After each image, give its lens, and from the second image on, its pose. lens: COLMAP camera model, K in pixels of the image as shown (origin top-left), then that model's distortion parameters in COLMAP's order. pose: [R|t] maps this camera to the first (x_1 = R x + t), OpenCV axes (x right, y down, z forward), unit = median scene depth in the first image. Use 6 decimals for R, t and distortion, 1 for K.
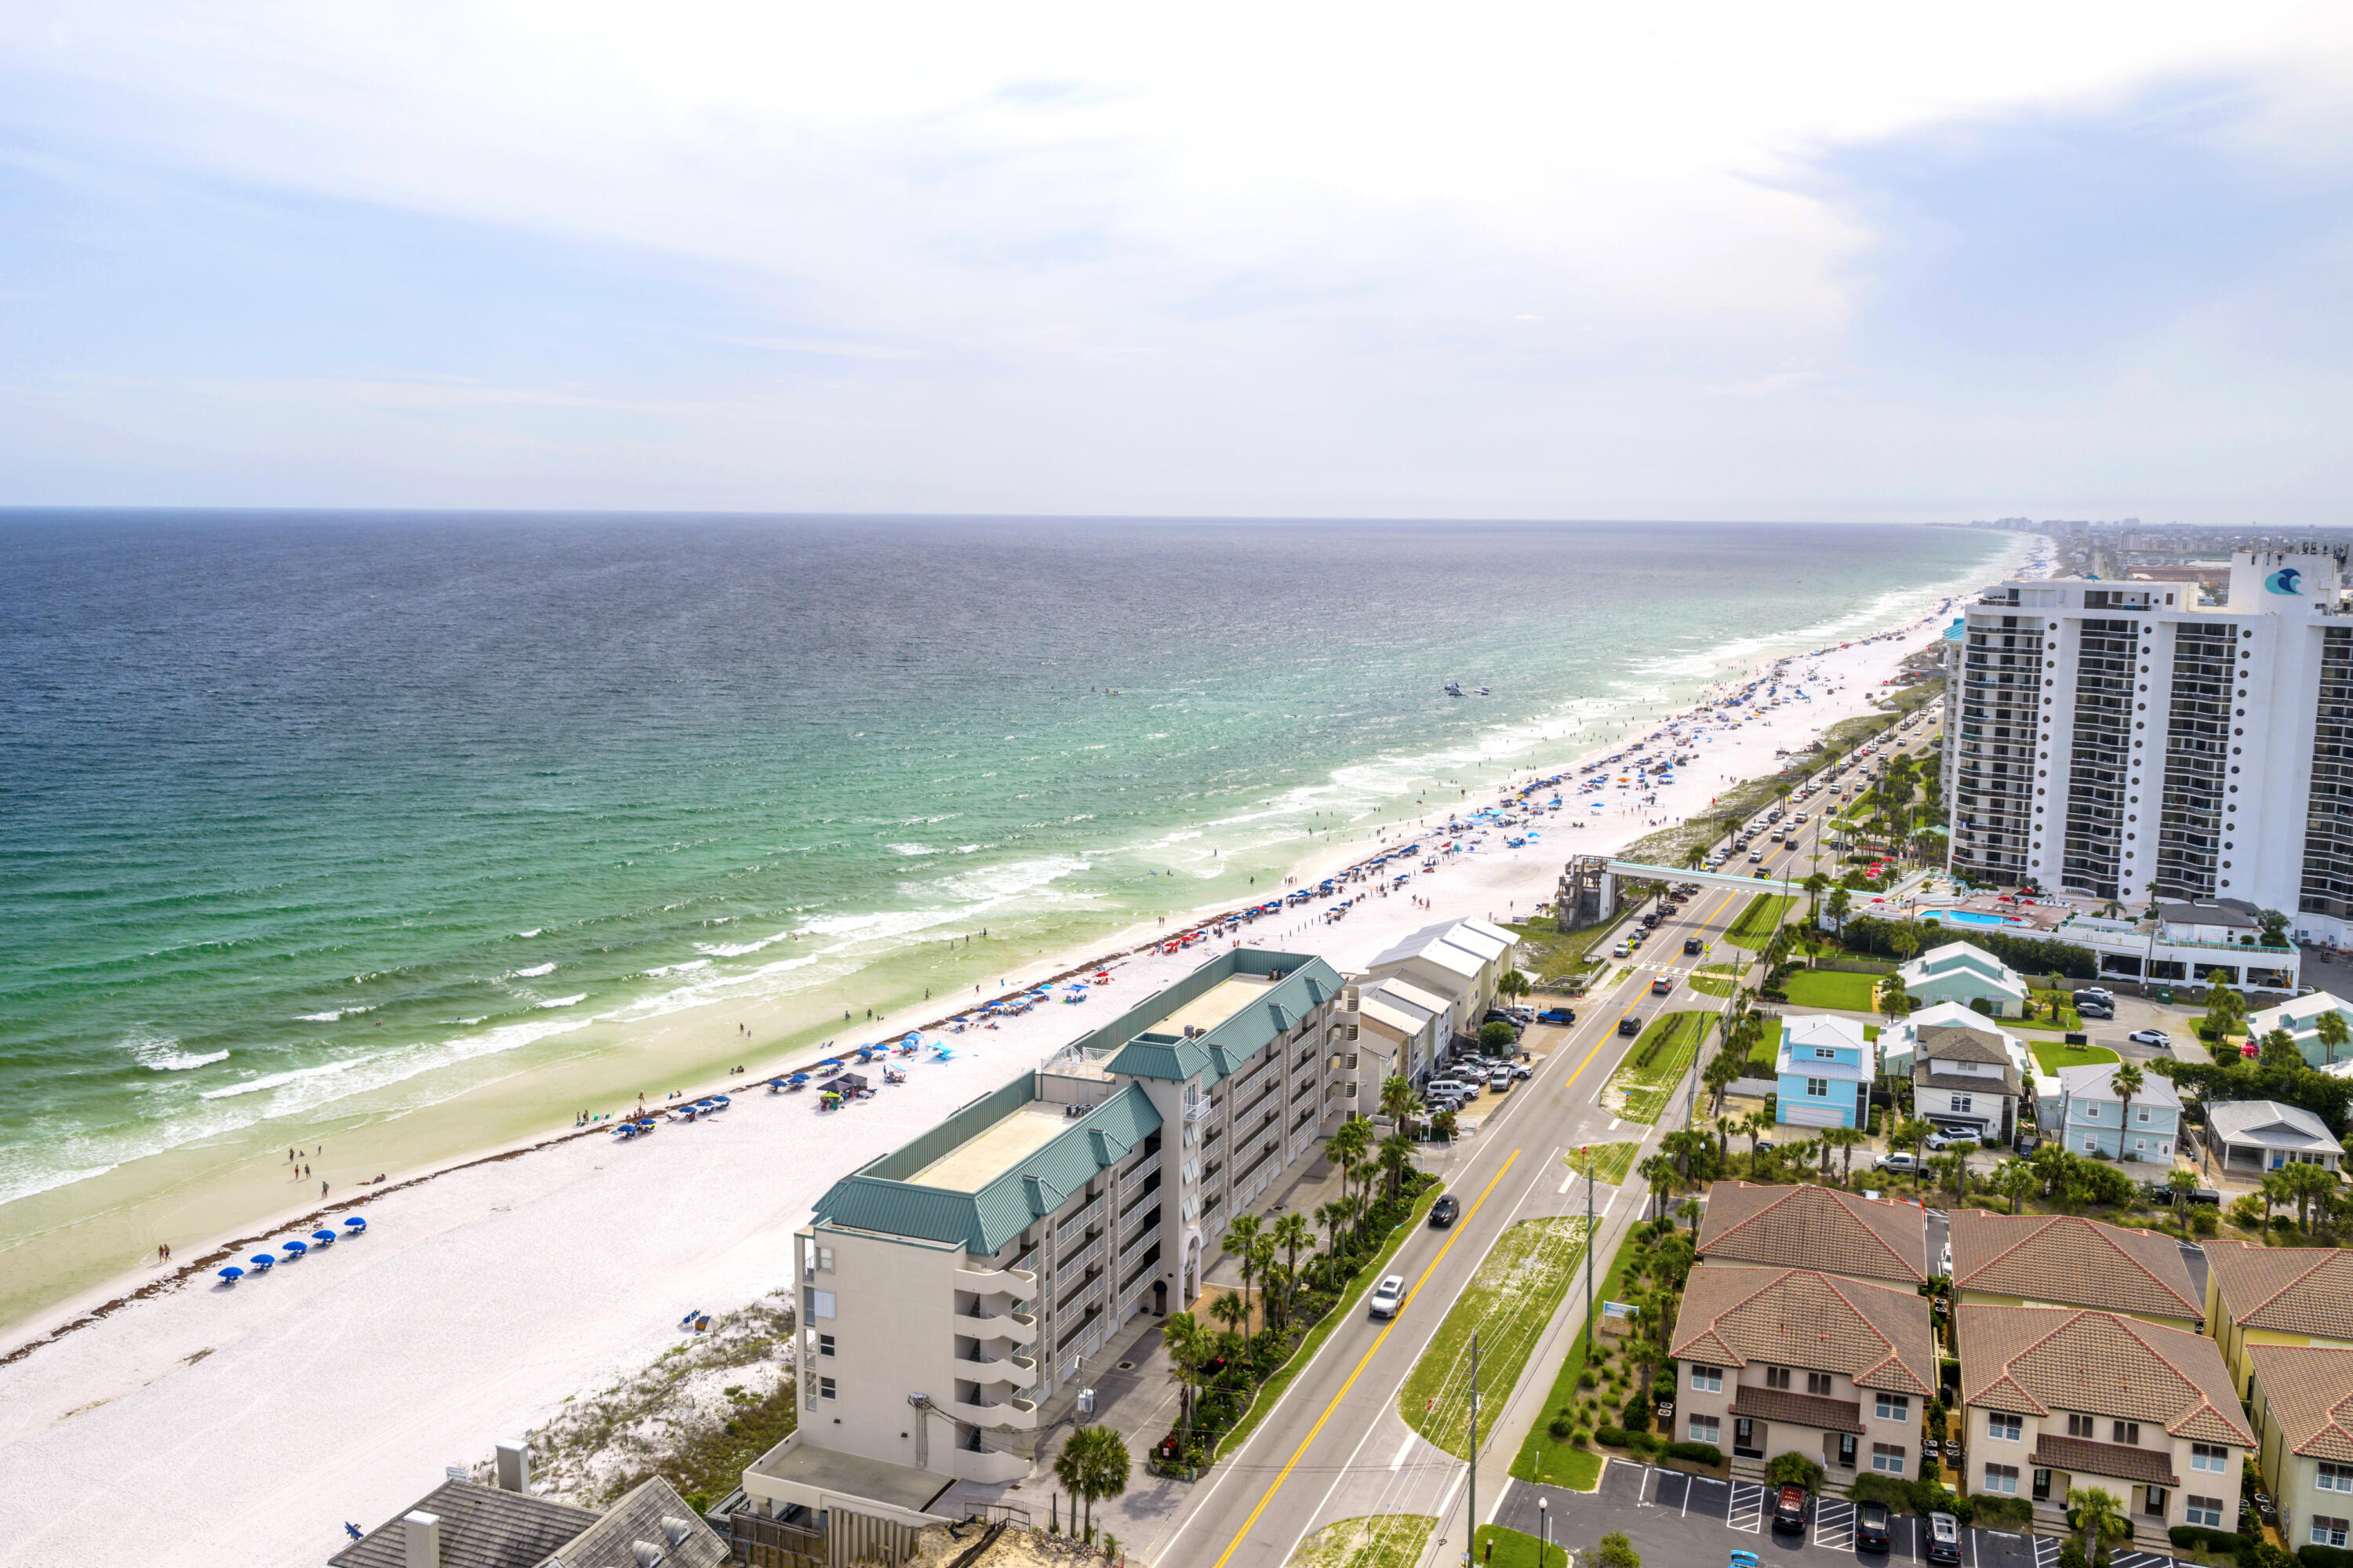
lens RADIAL K [[1937.6, 0, 1176.5], [0, 1937.6, 784.0], [0, 0, 1]] dist [0.020557, -0.041761]
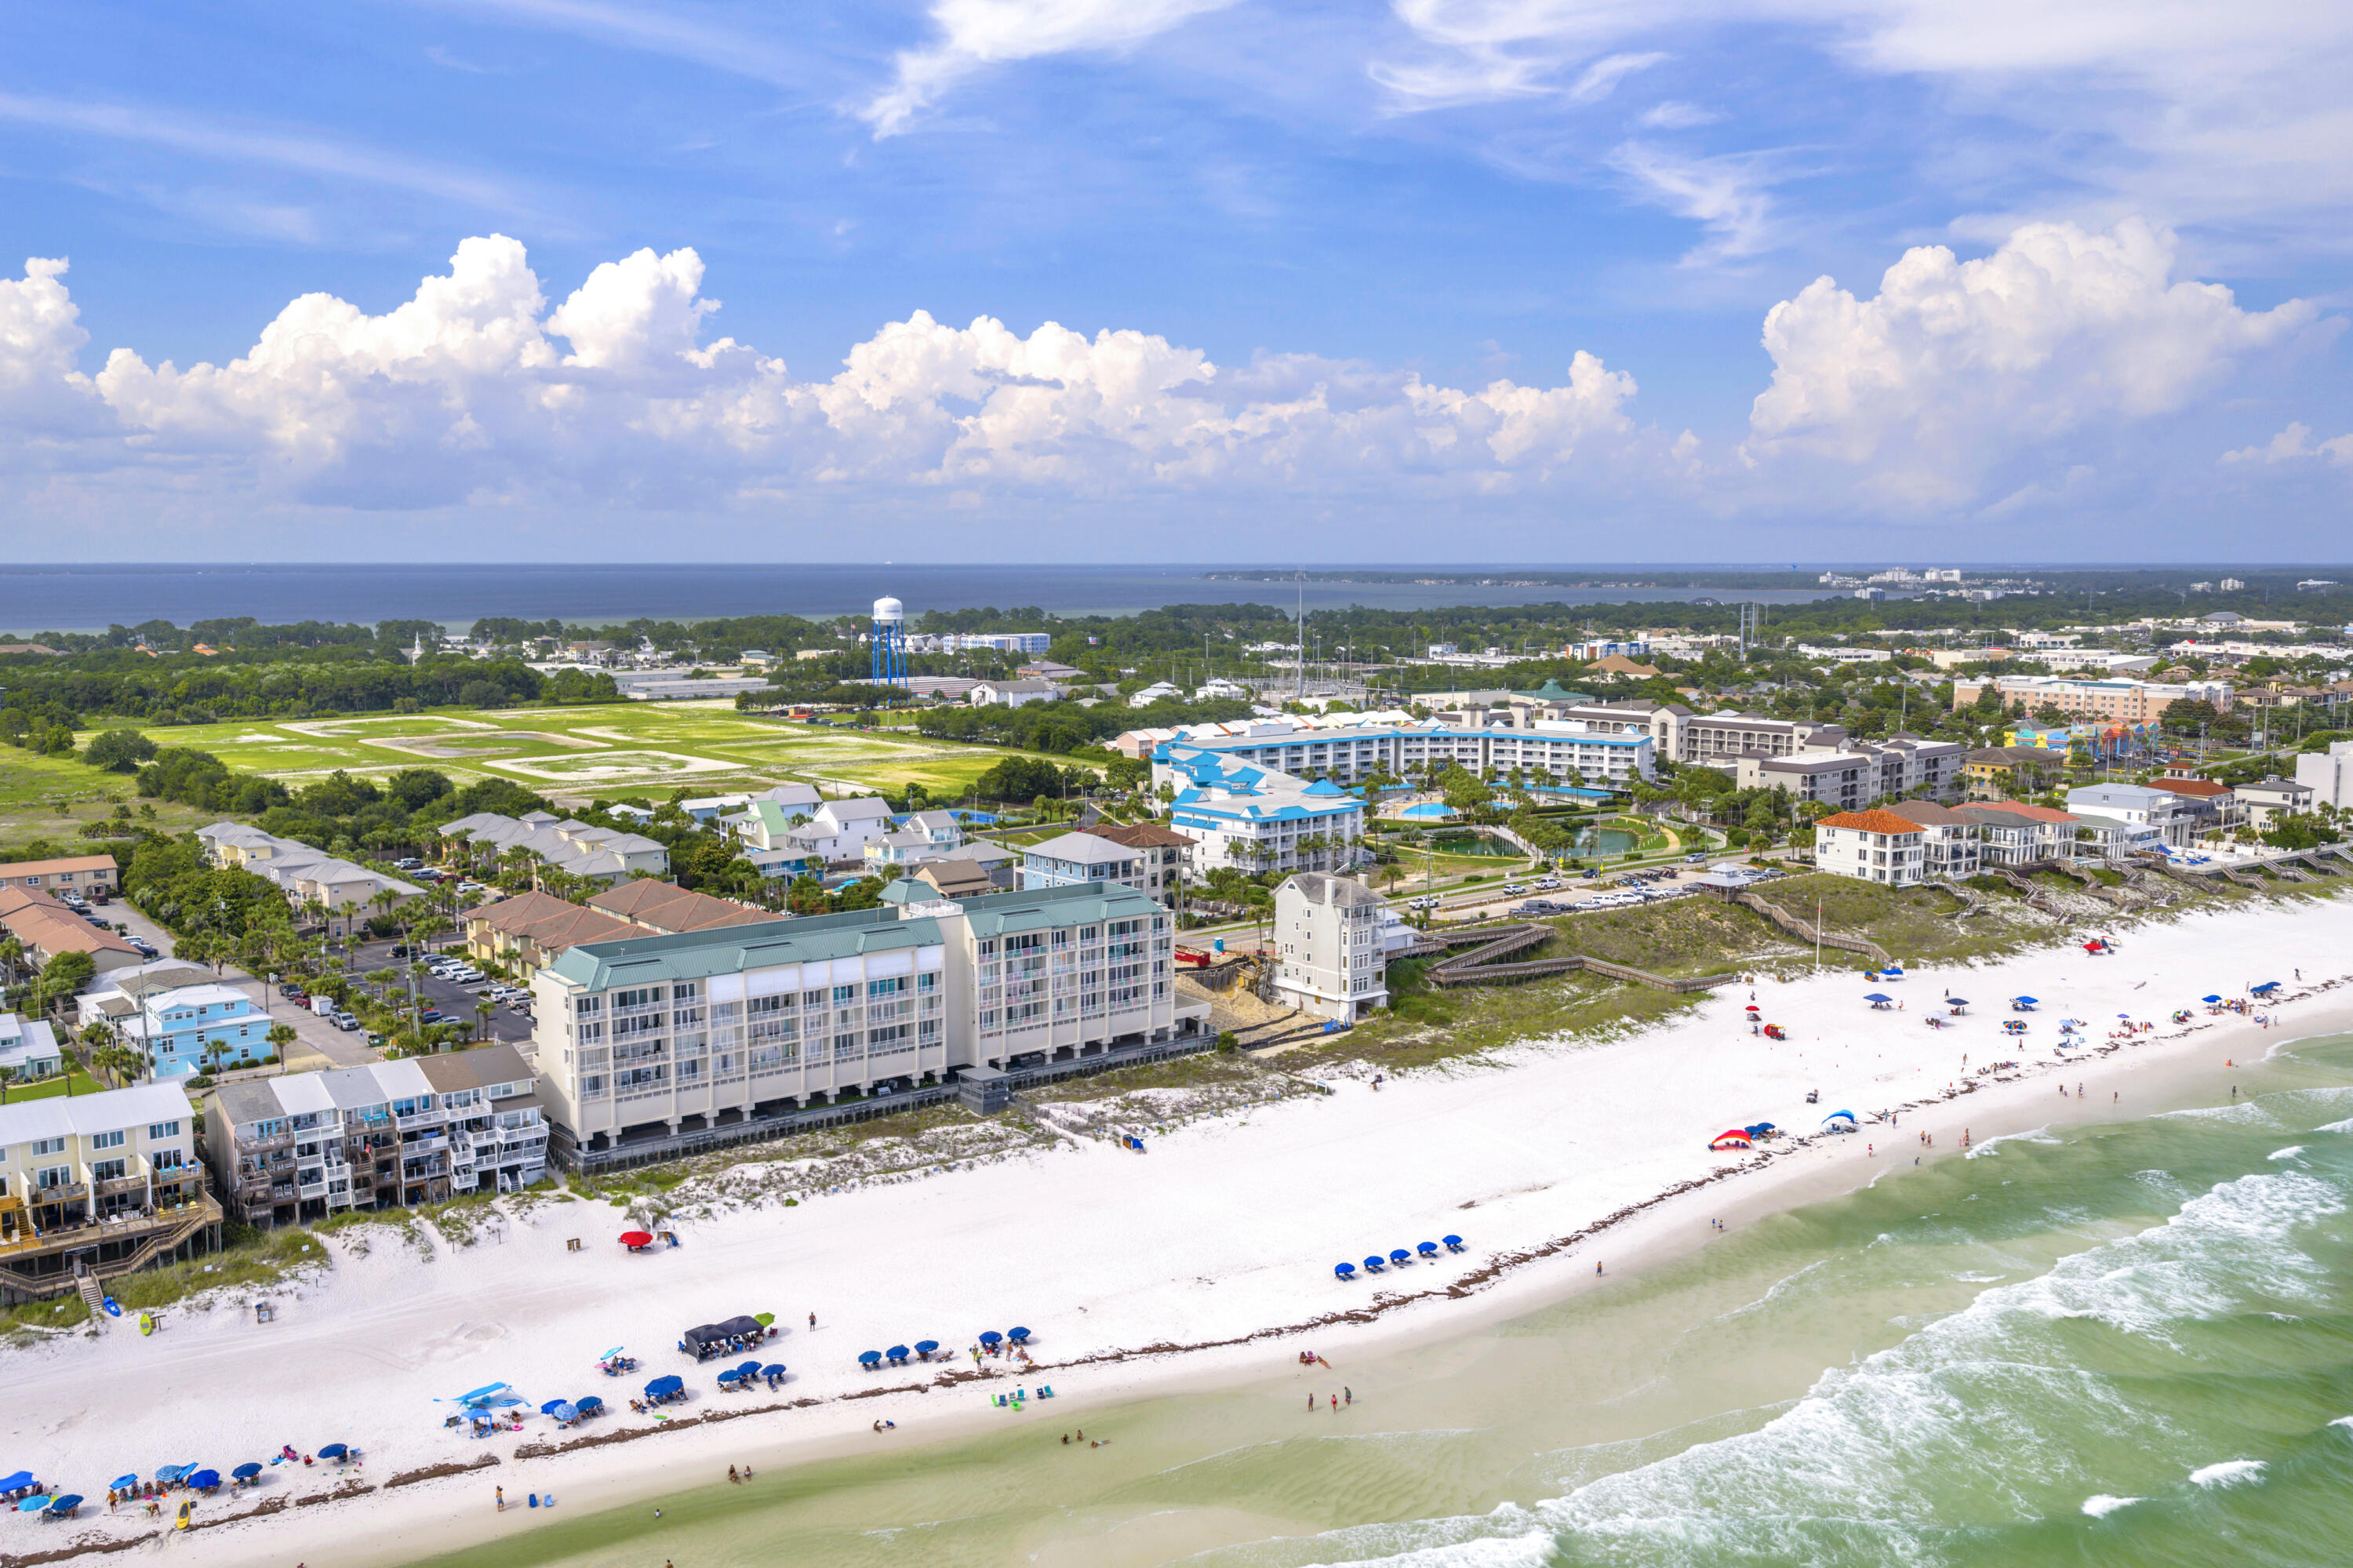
lens RADIAL K [[1937.6, 0, 1176.5], [0, 1937.6, 784.0], [0, 0, 1]] dist [0.020557, -0.041761]
pose [[-0.853789, -0.068091, 0.516146, -0.666484], [0.066563, 0.968997, 0.237938, -0.206827], [-0.516346, 0.237505, -0.822787, 1.419720]]
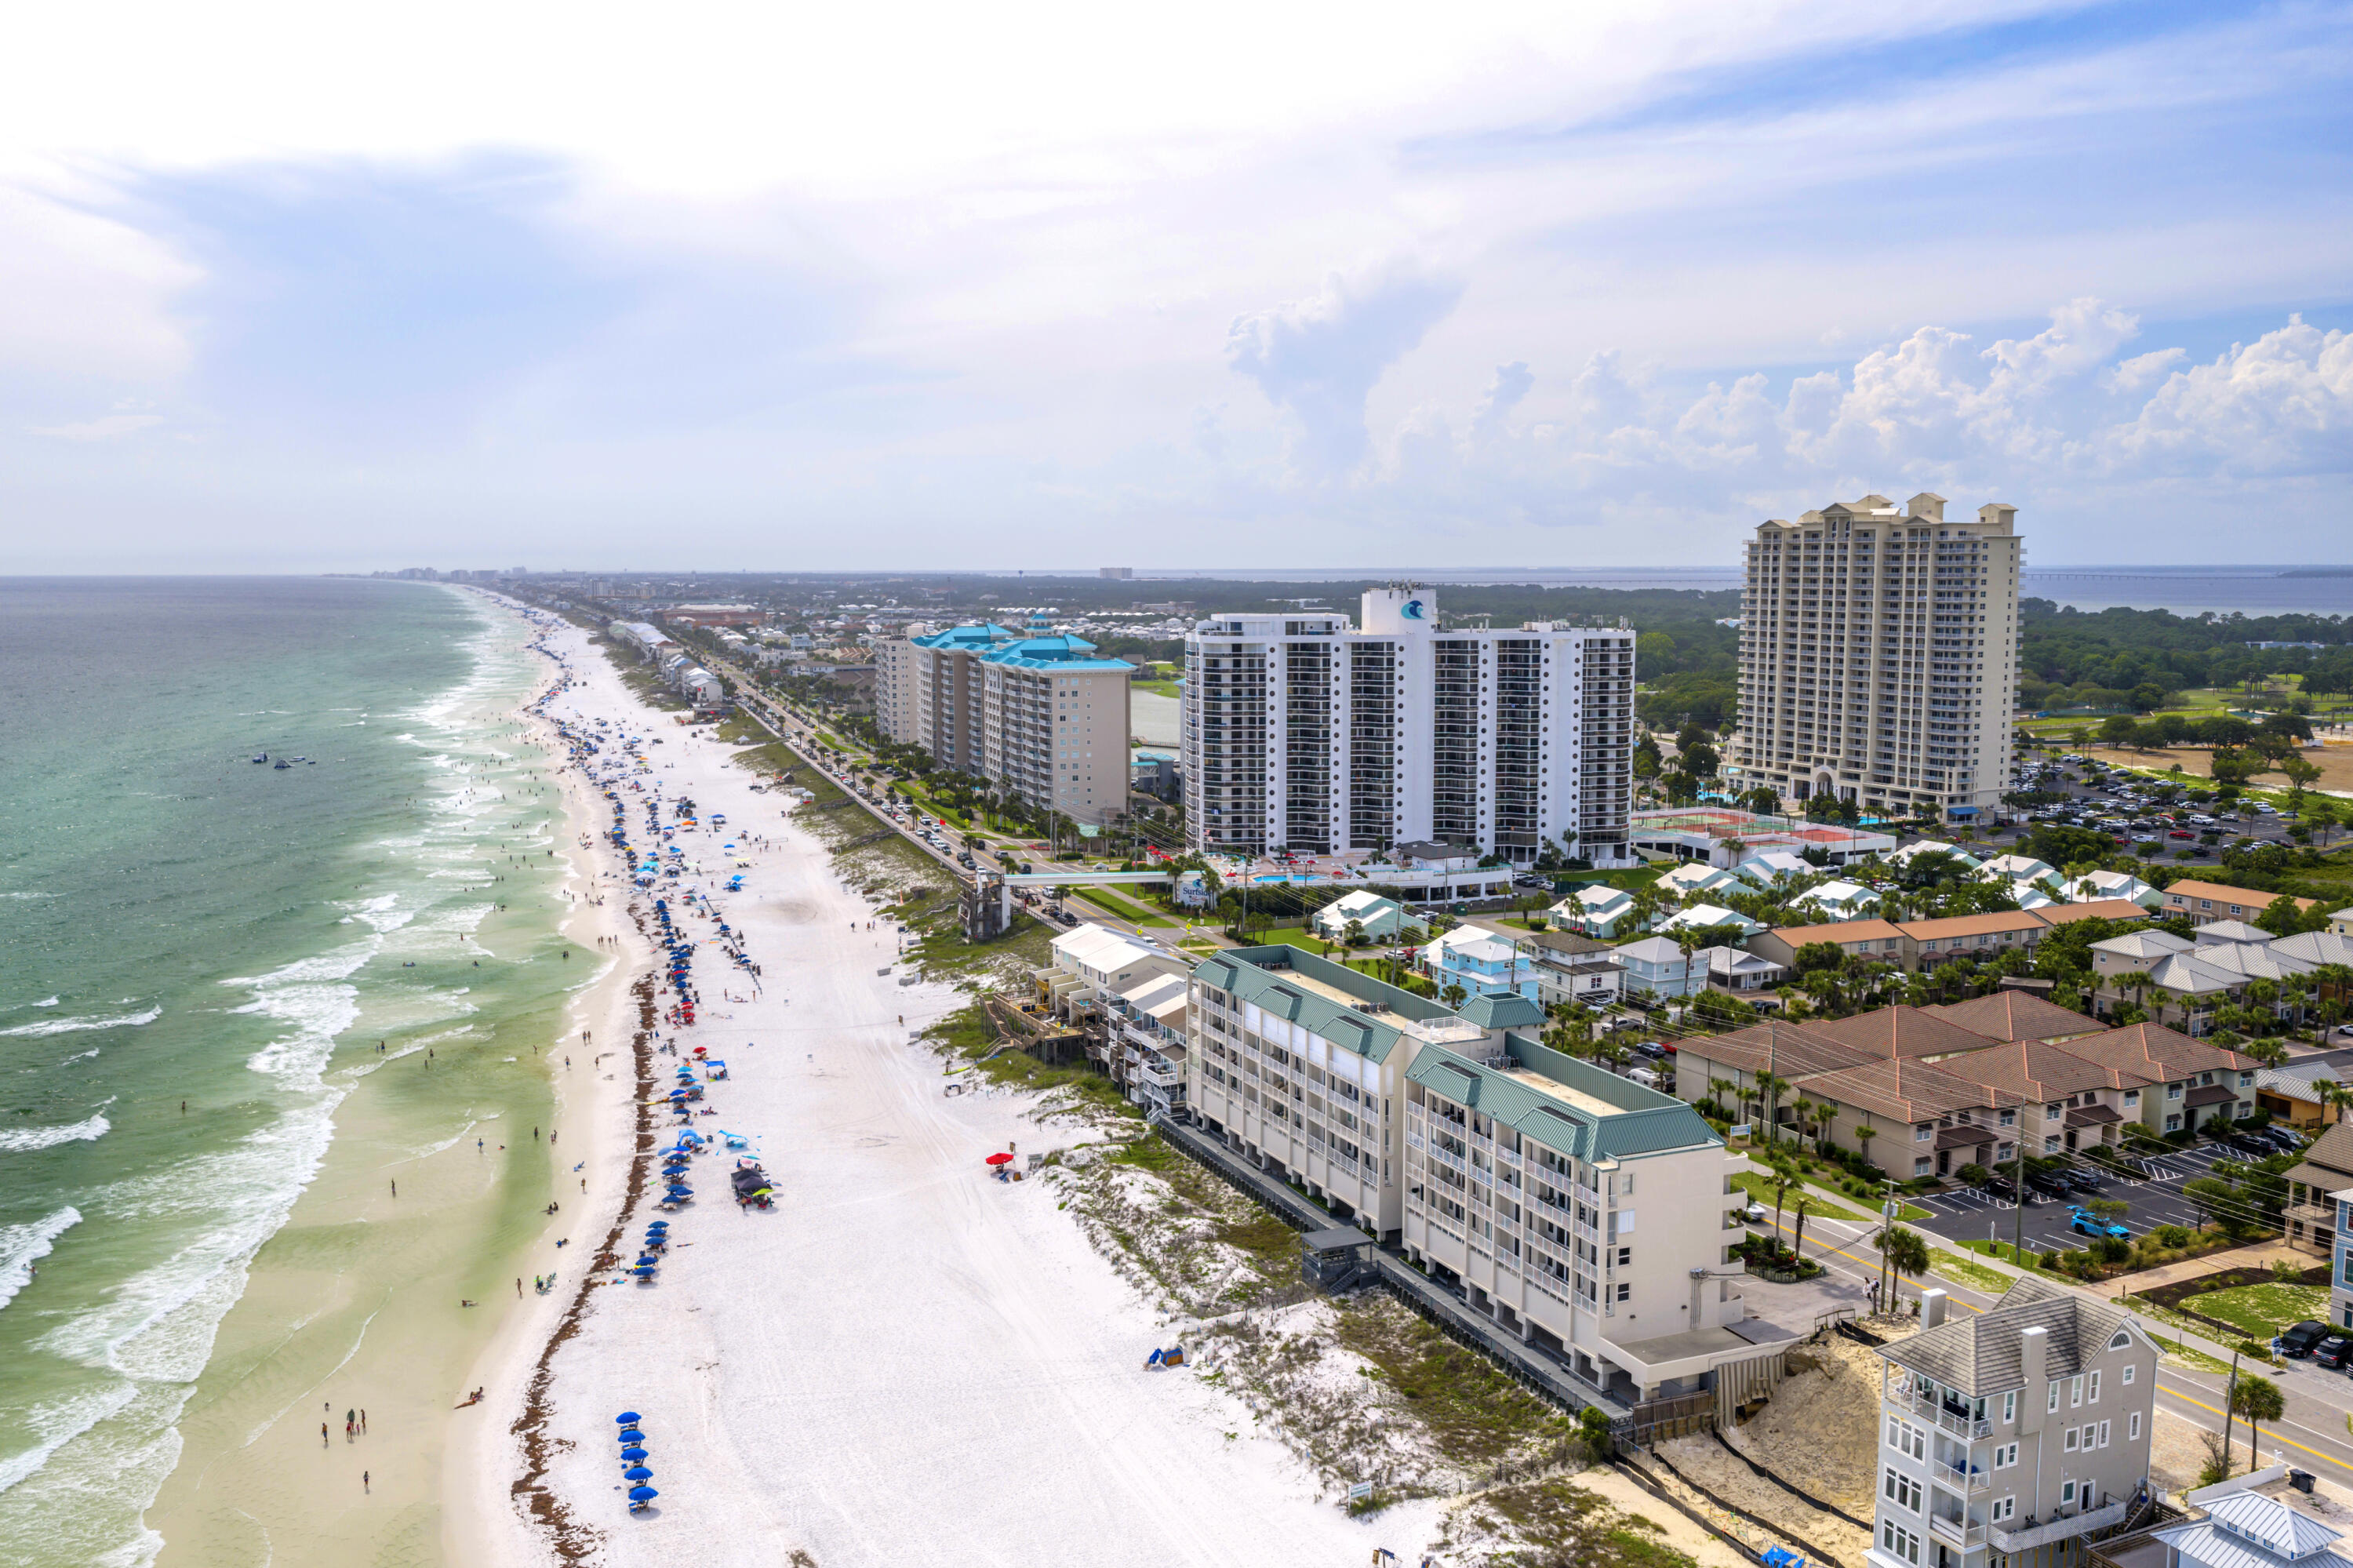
lens RADIAL K [[1937.6, 0, 1176.5], [0, 1937.6, 784.0], [0, 0, 1]] dist [0.020557, -0.041761]
pose [[0.709219, -0.090373, 0.699171, -0.640790], [0.108282, 0.993945, 0.018637, -0.029976], [-0.696622, 0.062490, 0.714711, 0.166945]]
